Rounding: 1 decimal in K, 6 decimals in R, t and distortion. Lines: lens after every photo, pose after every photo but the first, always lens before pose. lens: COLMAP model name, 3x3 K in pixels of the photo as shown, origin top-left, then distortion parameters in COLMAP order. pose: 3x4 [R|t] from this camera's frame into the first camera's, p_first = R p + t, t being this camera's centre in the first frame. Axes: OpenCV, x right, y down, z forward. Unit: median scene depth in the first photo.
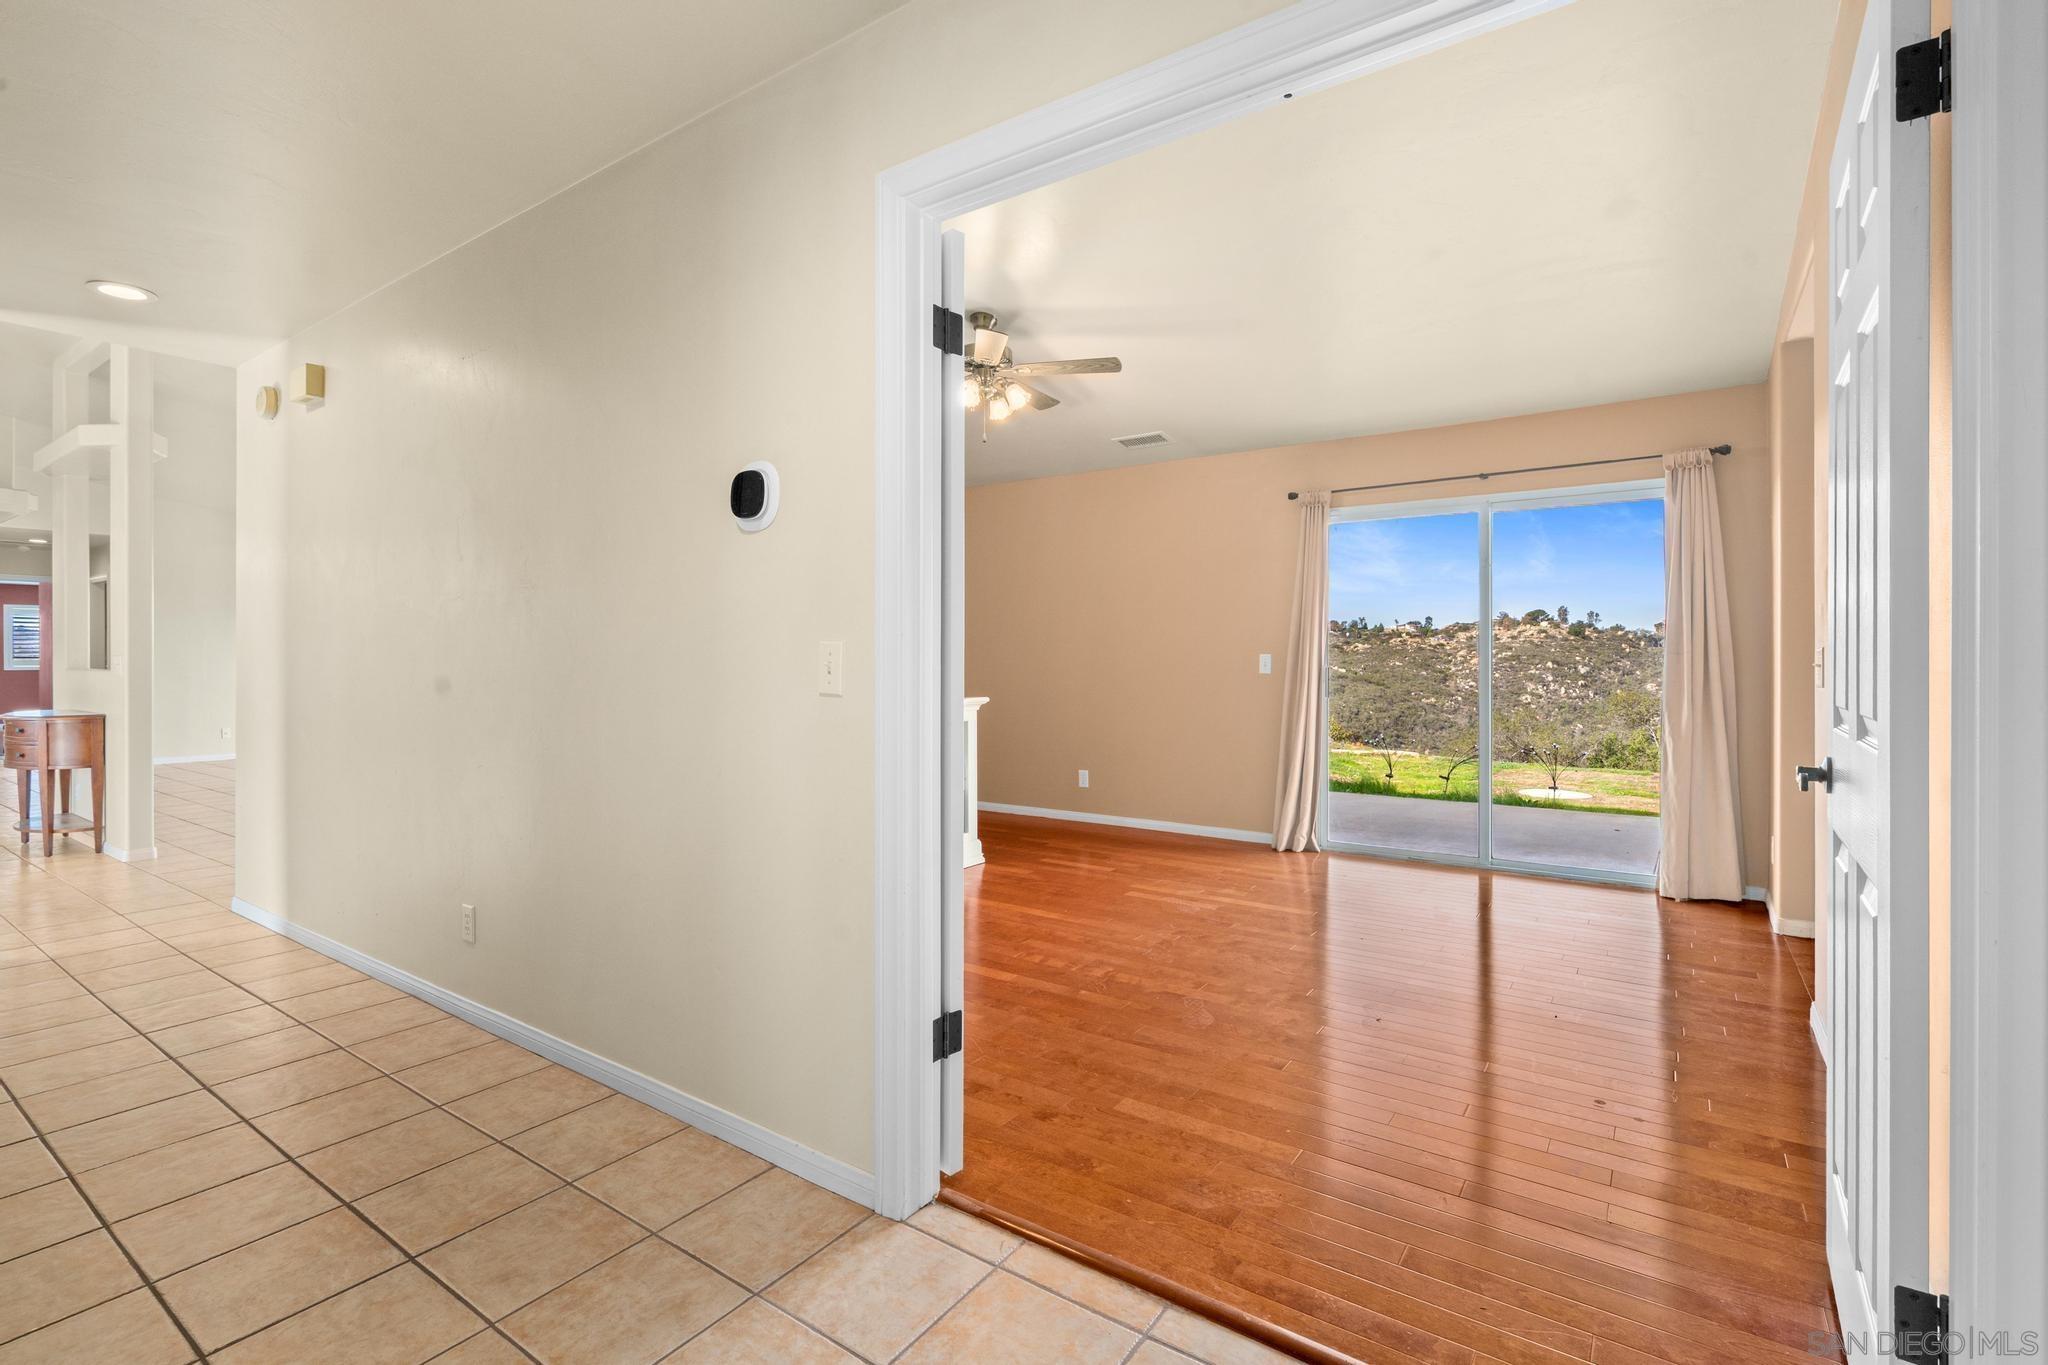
lens RADIAL K [[930.0, 0, 1028.2], [0, 930.0, 661.0], [0, 0, 1]] dist [-0.002103, 0.000115]
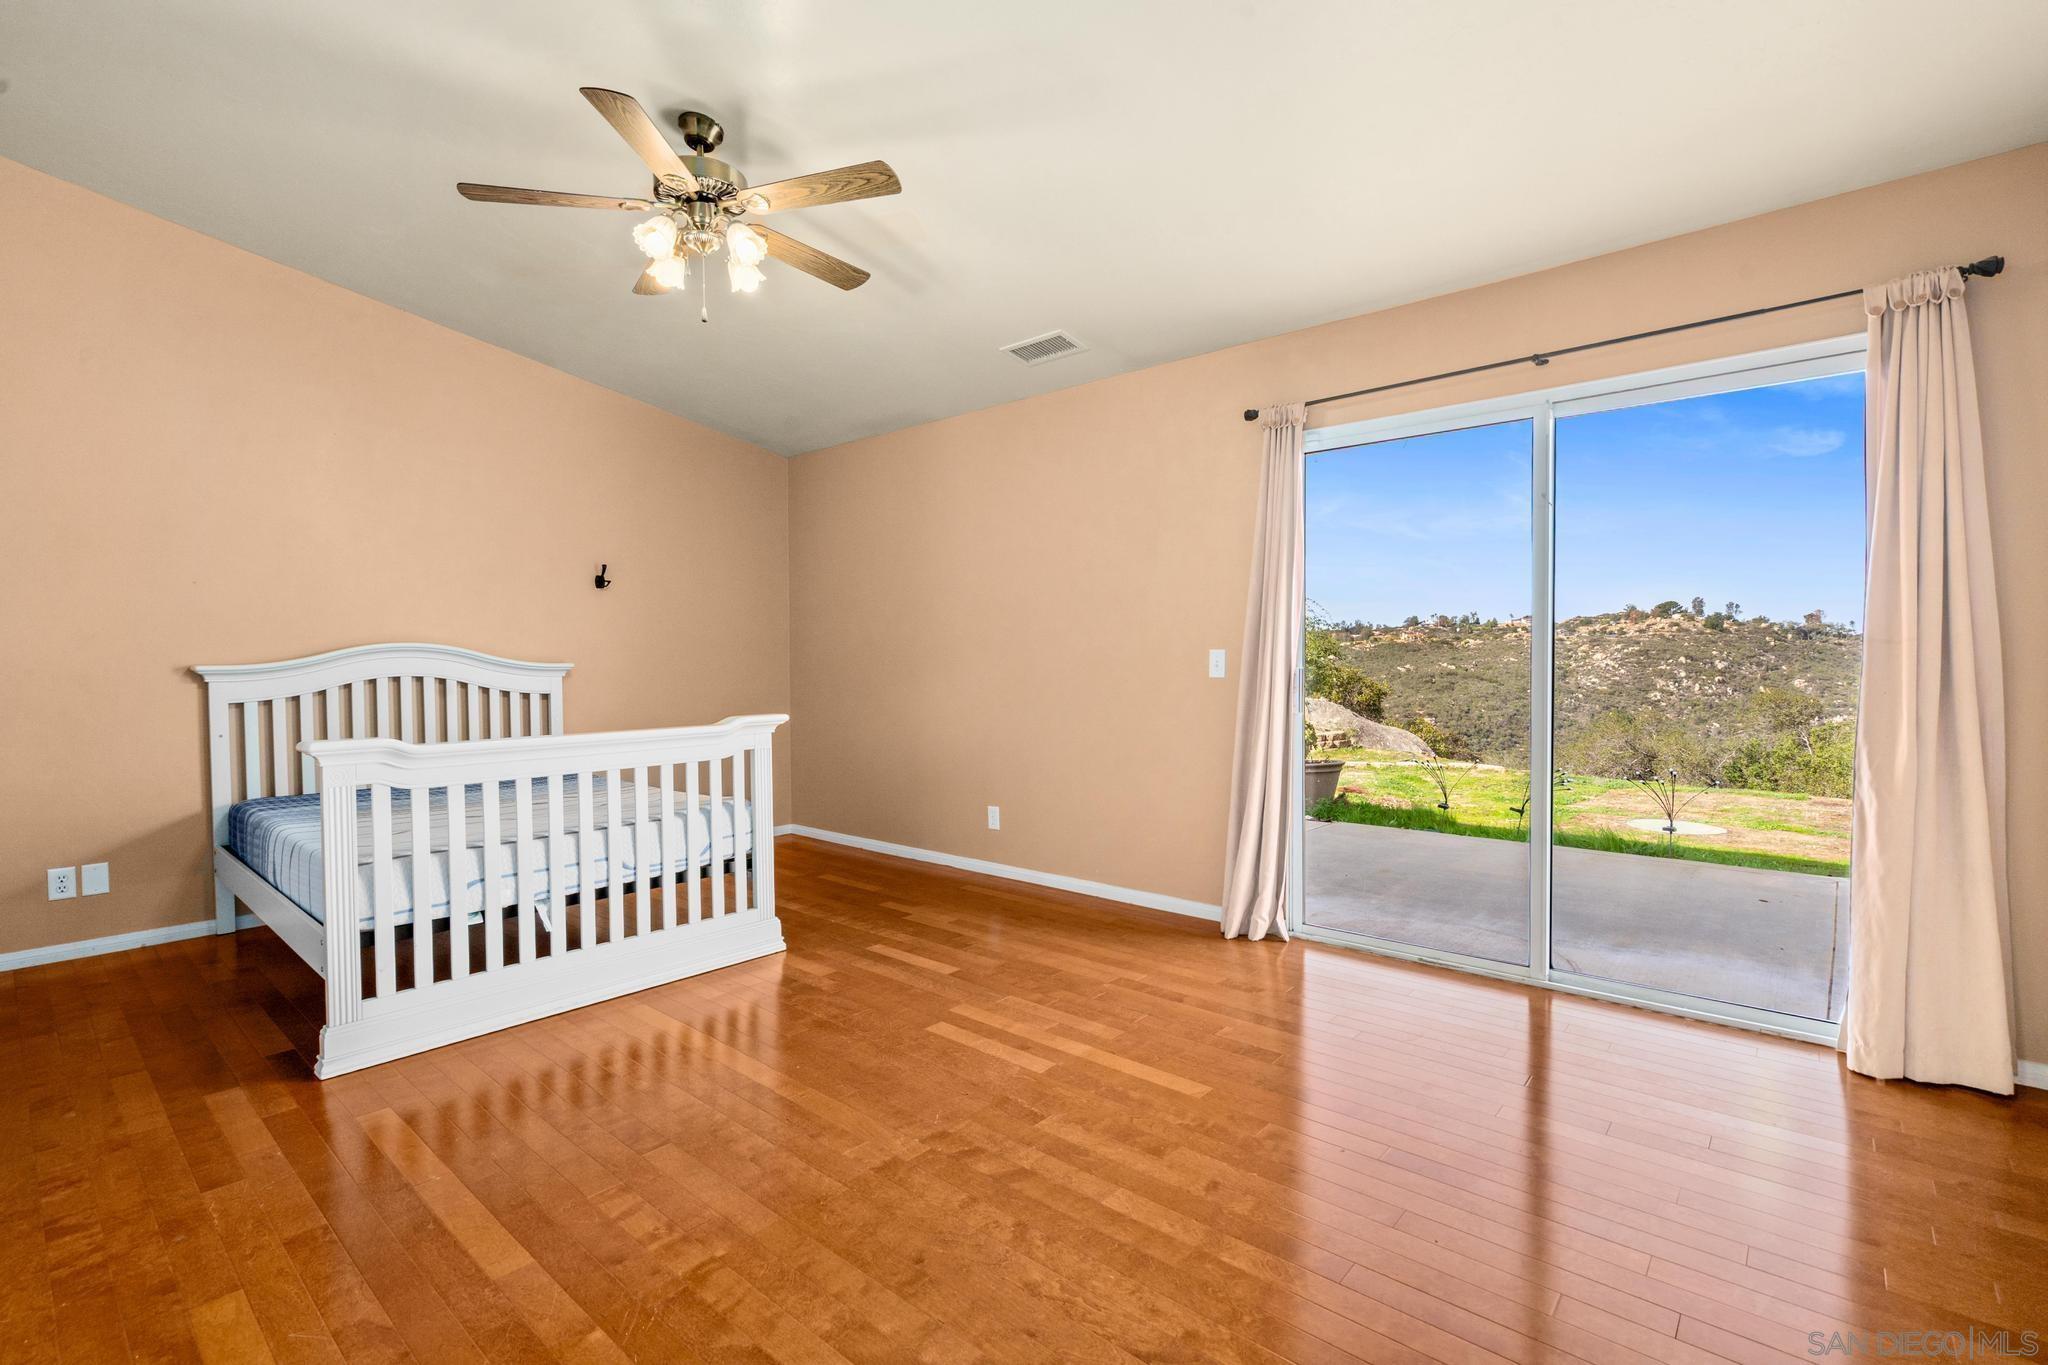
lens RADIAL K [[917.1, 0, 1024.0], [0, 917.1, 682.5], [0, 0, 1]] dist [-0.000746, -0.000407]
pose [[0.993765, -0.004214, -0.111418, 0.137374], [0.006936, 0.999687, 0.024052, -0.000189], [0.111281, -0.024675, 0.993483, 0.222636]]
